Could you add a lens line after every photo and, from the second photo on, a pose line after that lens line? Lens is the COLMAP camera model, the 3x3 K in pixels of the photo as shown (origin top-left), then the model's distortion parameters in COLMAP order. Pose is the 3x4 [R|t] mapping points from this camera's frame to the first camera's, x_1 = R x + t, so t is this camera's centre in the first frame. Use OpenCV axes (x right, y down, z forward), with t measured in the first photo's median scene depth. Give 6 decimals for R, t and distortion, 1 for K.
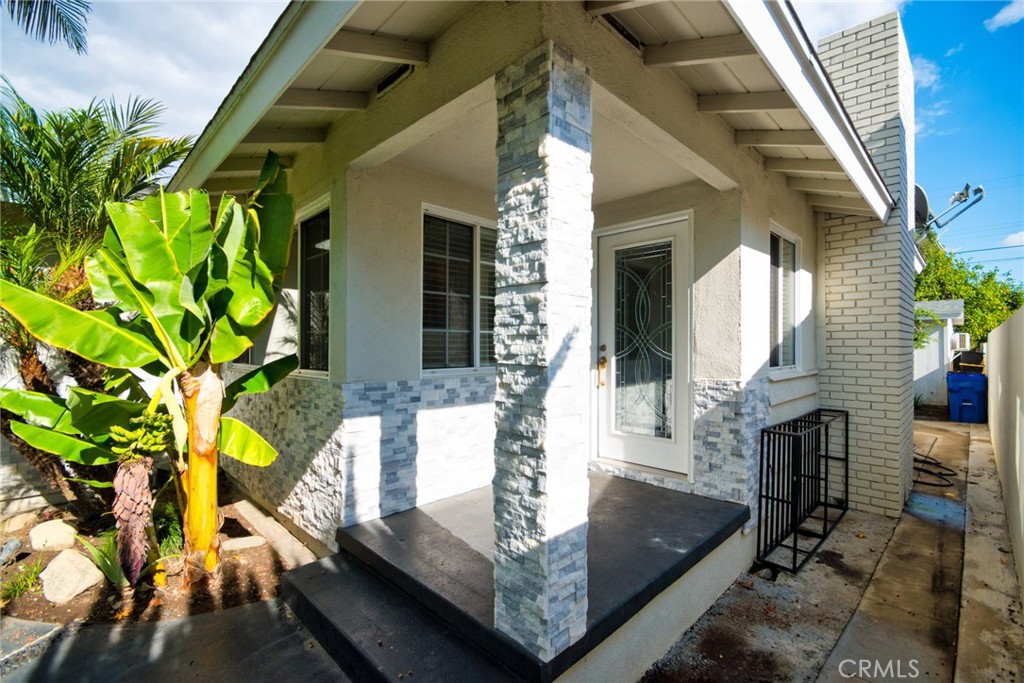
lens RADIAL K [[454.7, 0, 512.8], [0, 454.7, 344.4], [0, 0, 1]] dist [0.000128, -0.000281]
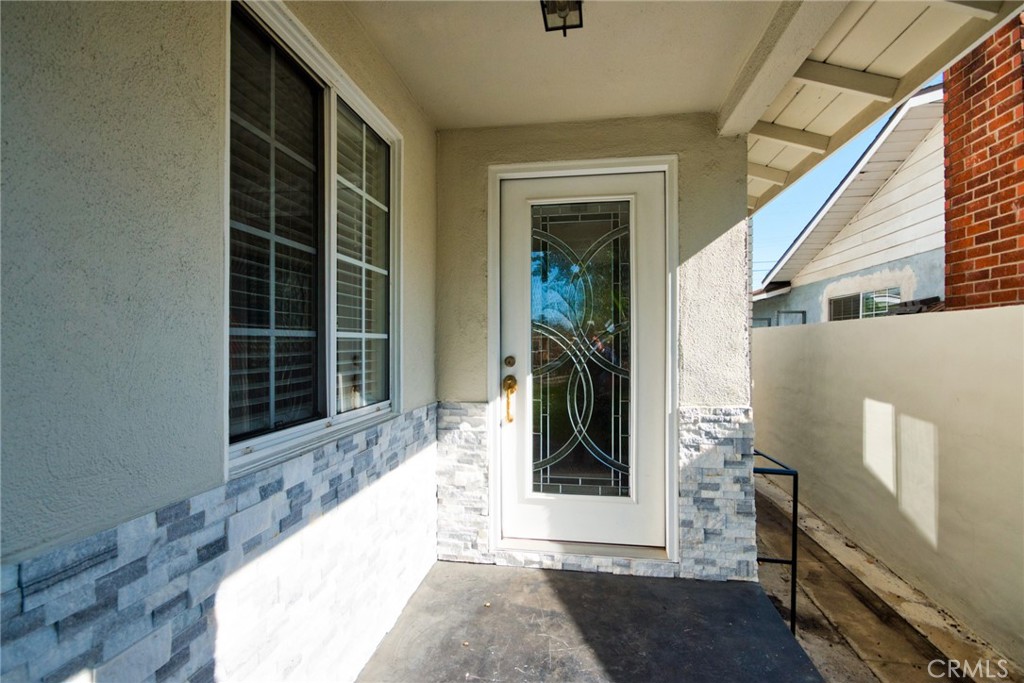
lens RADIAL K [[488.3, 0, 511.8], [0, 488.3, 341.2], [0, 0, 1]] dist [0.001390, -0.000520]
pose [[0.804037, -0.000681, 0.594578, -0.238023], [-0.000298, 0.999999, 0.001548, -0.024108], [-0.594579, -0.001421, 0.804036, 0.575395]]
